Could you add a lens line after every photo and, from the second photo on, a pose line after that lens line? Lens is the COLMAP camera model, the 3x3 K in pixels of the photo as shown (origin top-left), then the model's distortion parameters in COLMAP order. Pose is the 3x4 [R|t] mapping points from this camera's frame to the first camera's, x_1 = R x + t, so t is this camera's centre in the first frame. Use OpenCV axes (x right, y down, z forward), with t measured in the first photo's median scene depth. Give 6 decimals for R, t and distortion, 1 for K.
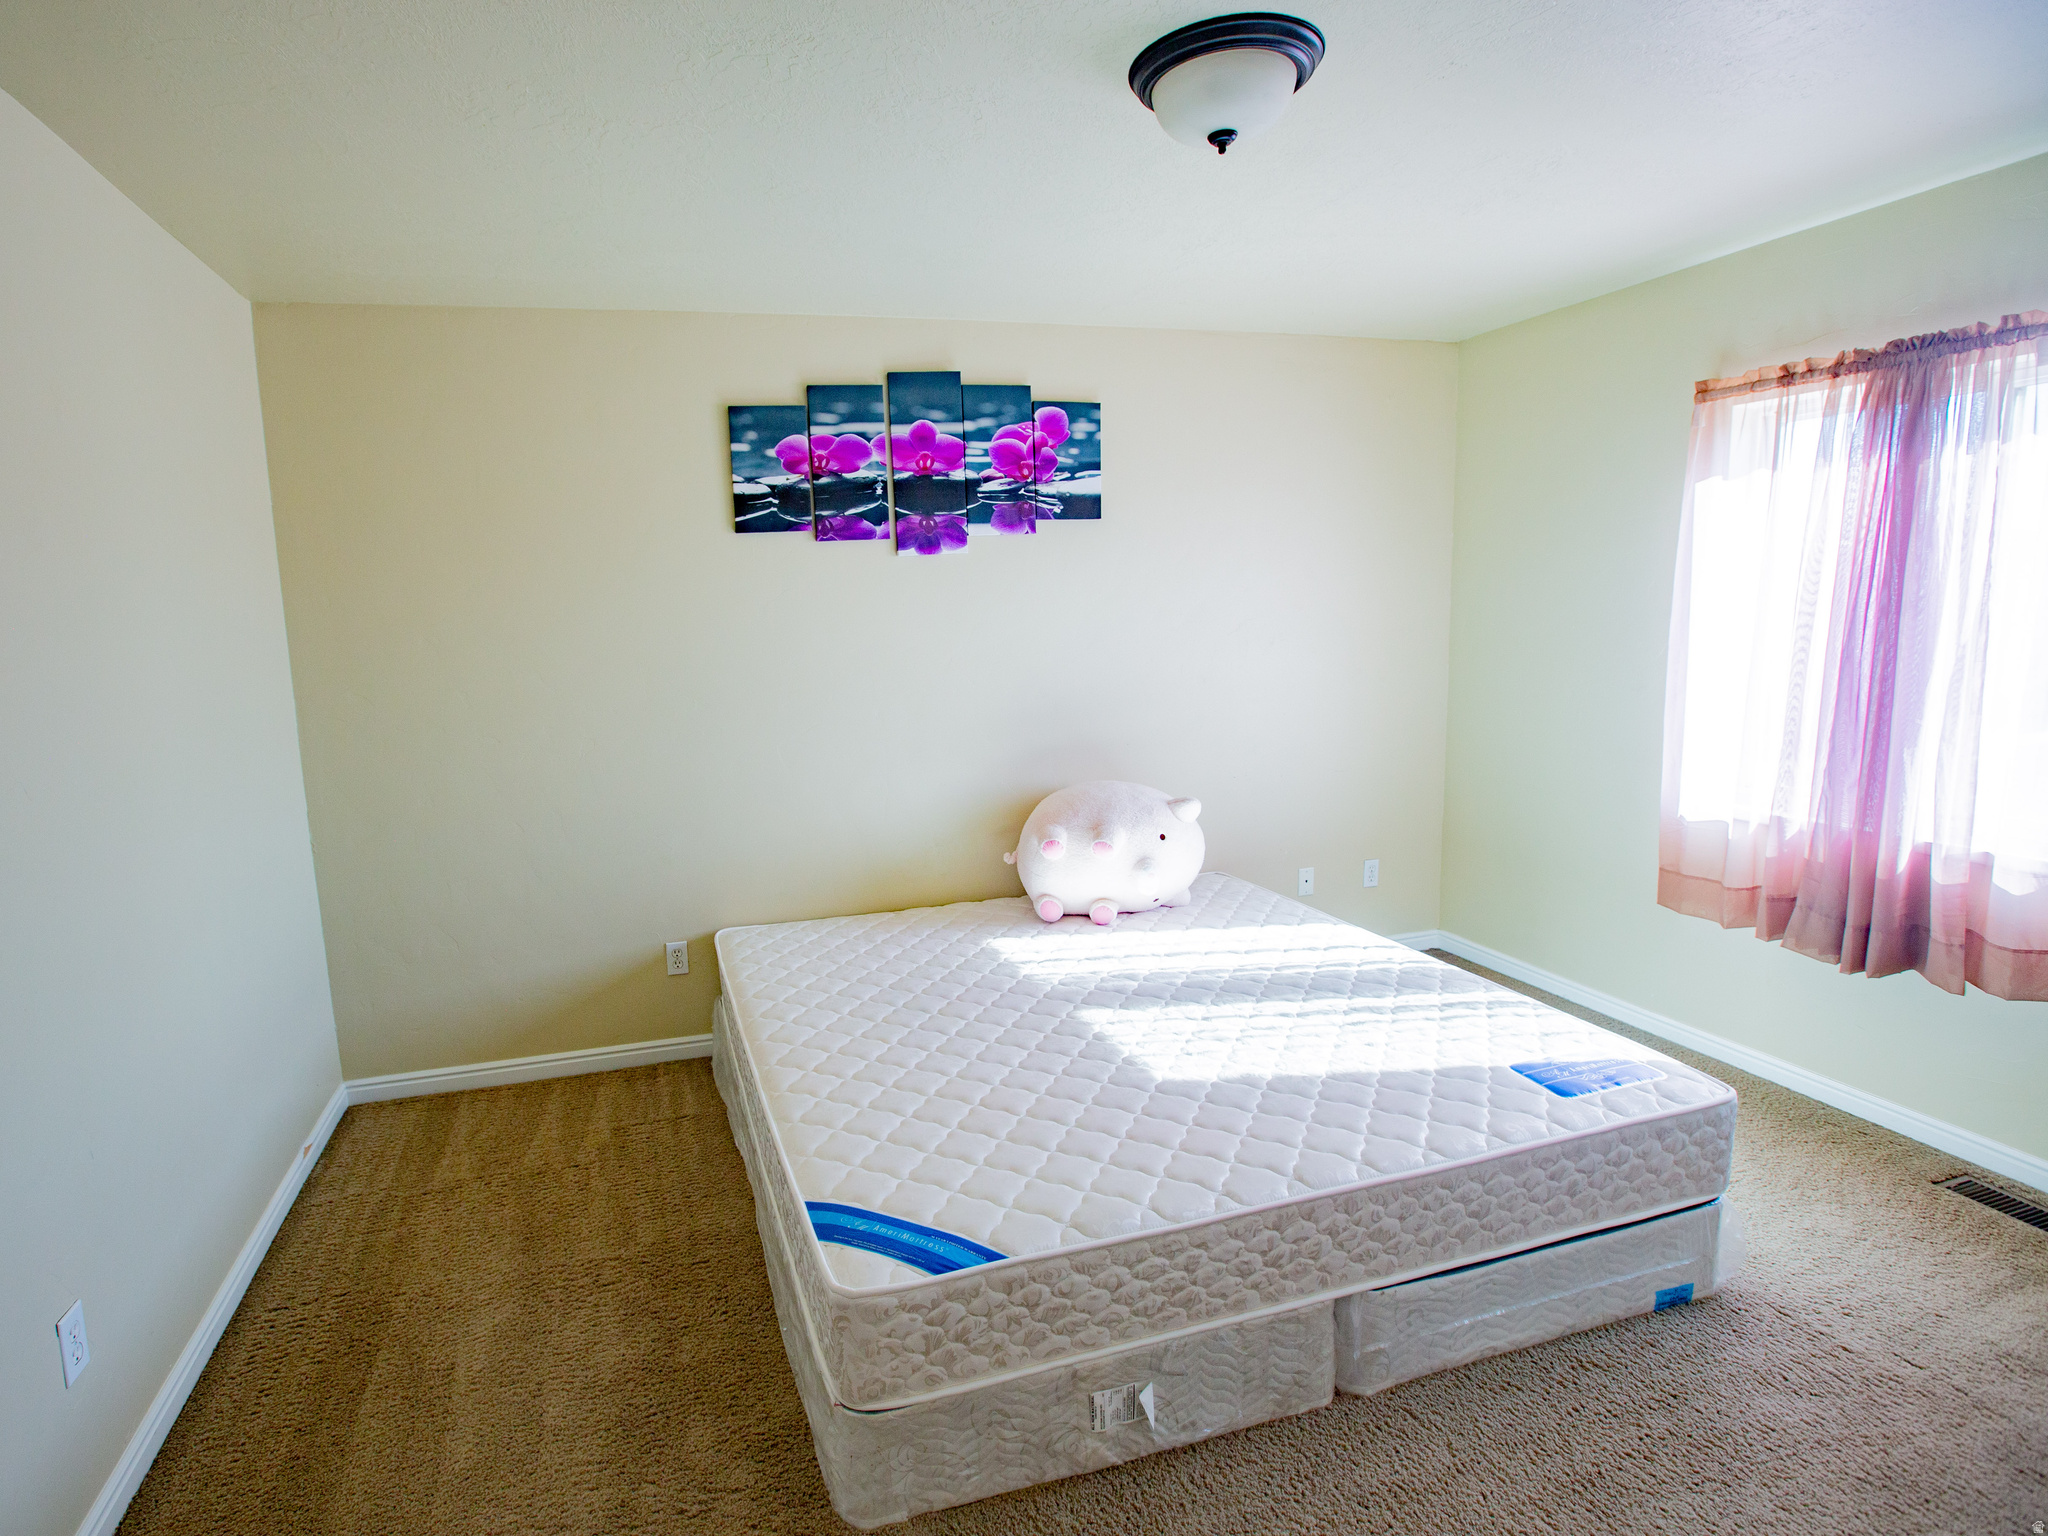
lens RADIAL K [[1035.6, 0, 909.2], [0, 1035.6, 769.0], [0, 0, 1]] dist [-0.052762, 0.021302]
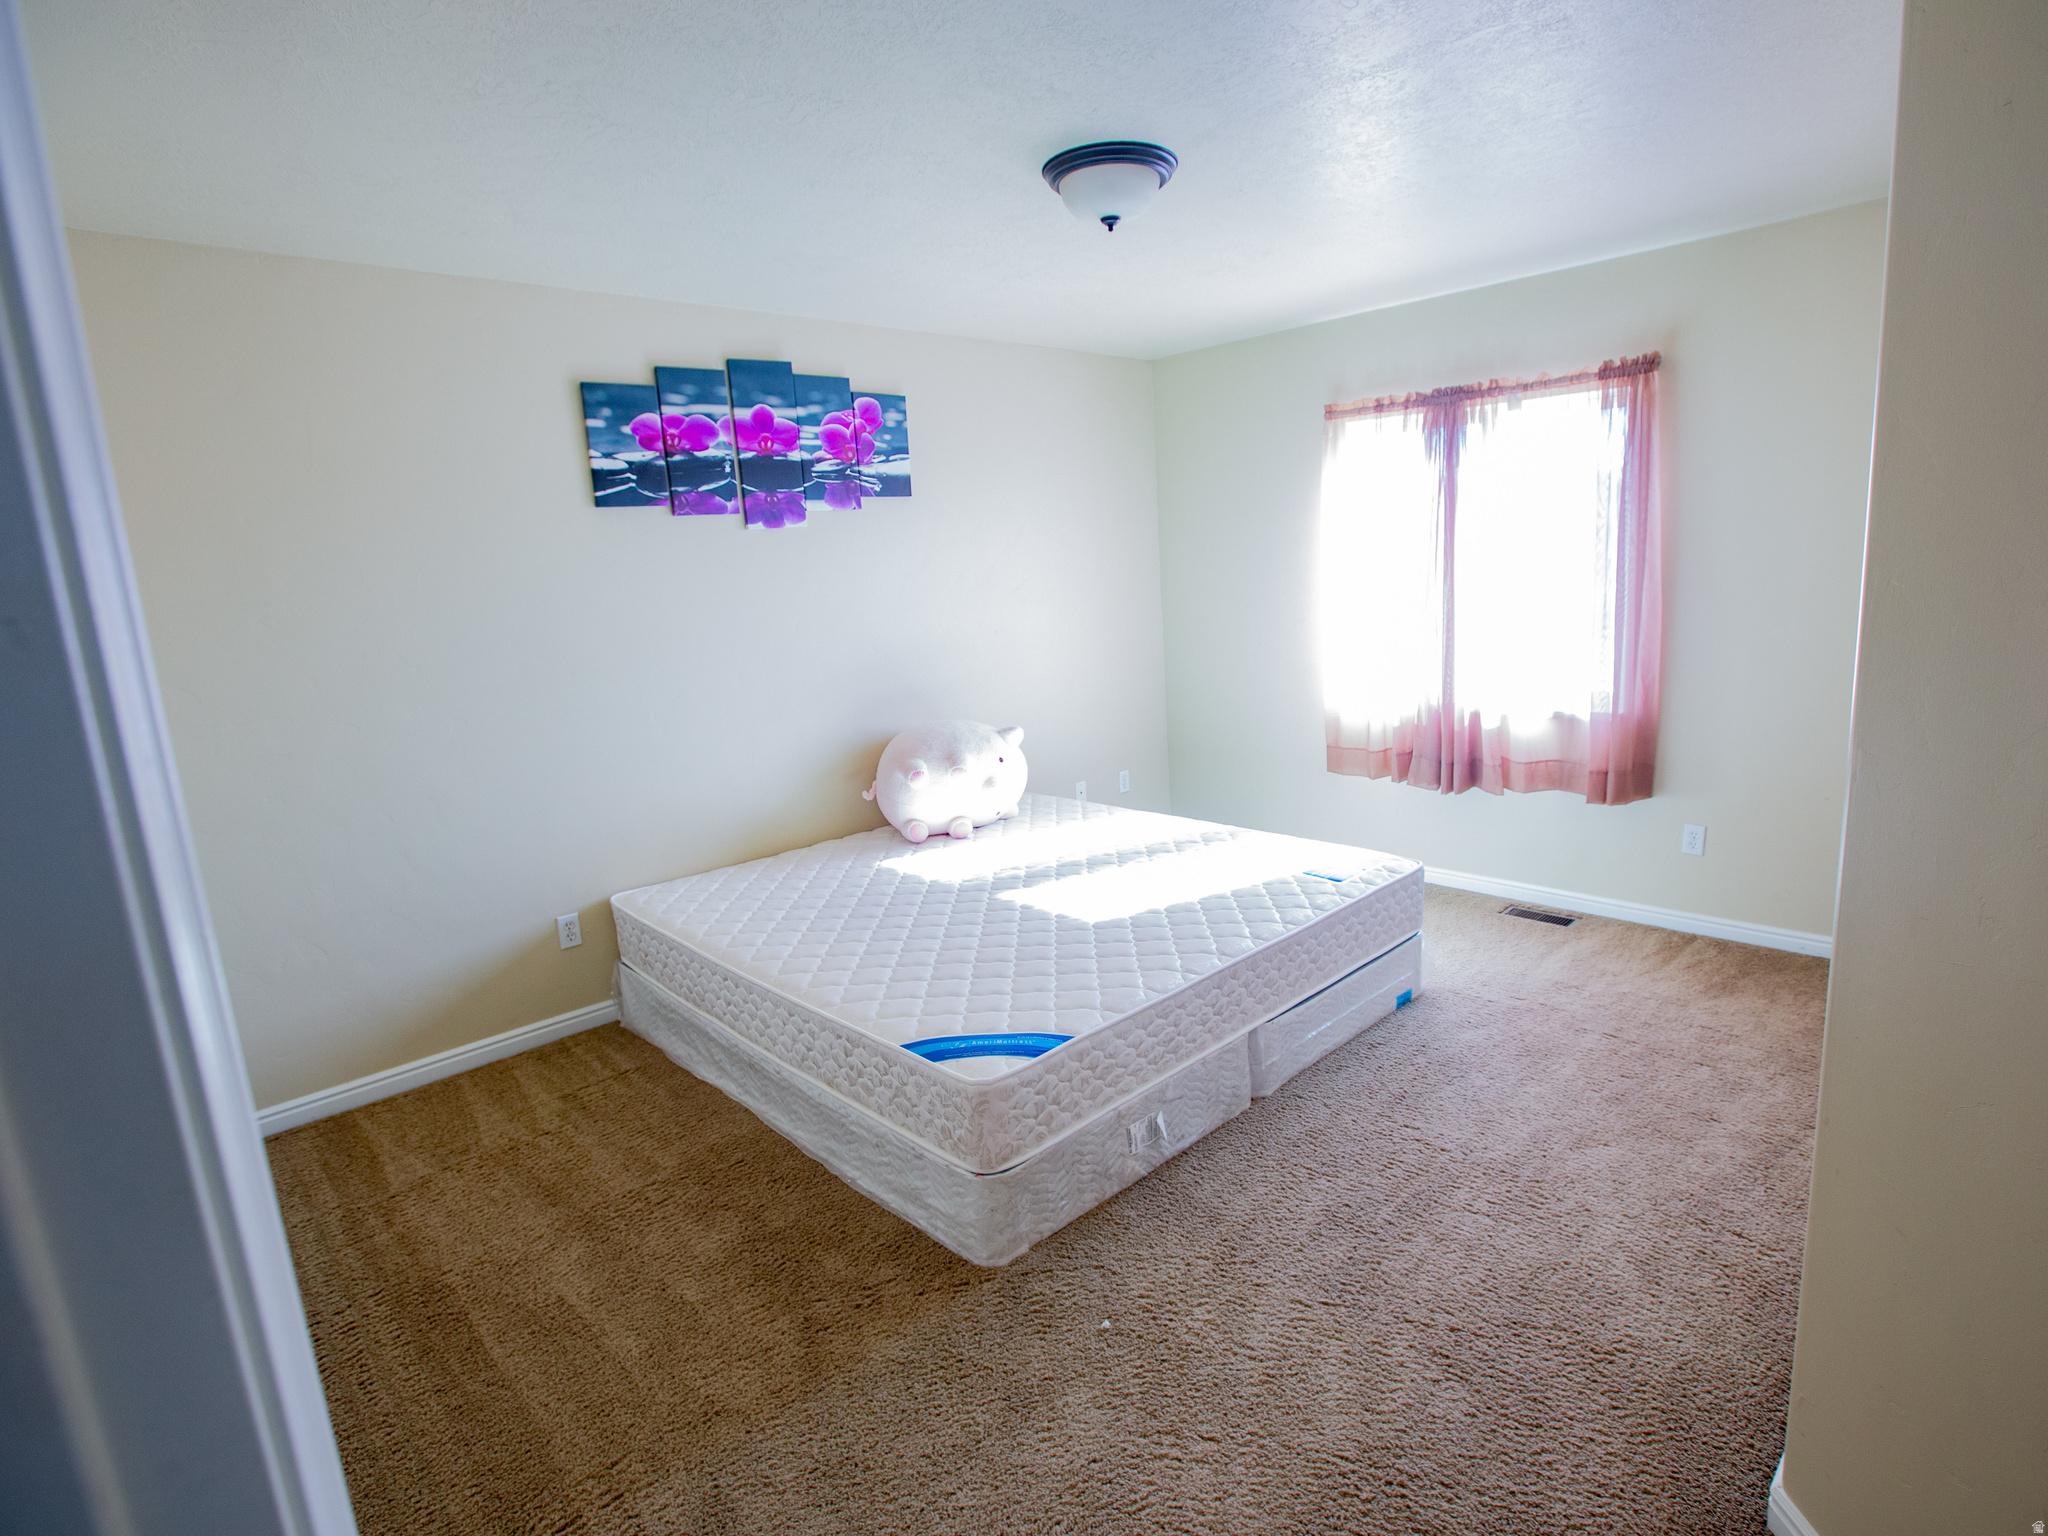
lens RADIAL K [[1059.0, 0, 1024.0], [0, 1059.0, 768.0], [0, 0, 1]] dist [-0.051534, 0.027378]
pose [[0.885063, -0.102104, 0.454134, -0.352108], [0.095170, 0.994729, 0.038172, 0.035646], [-0.455638, 0.009435, 0.890115, -0.142907]]
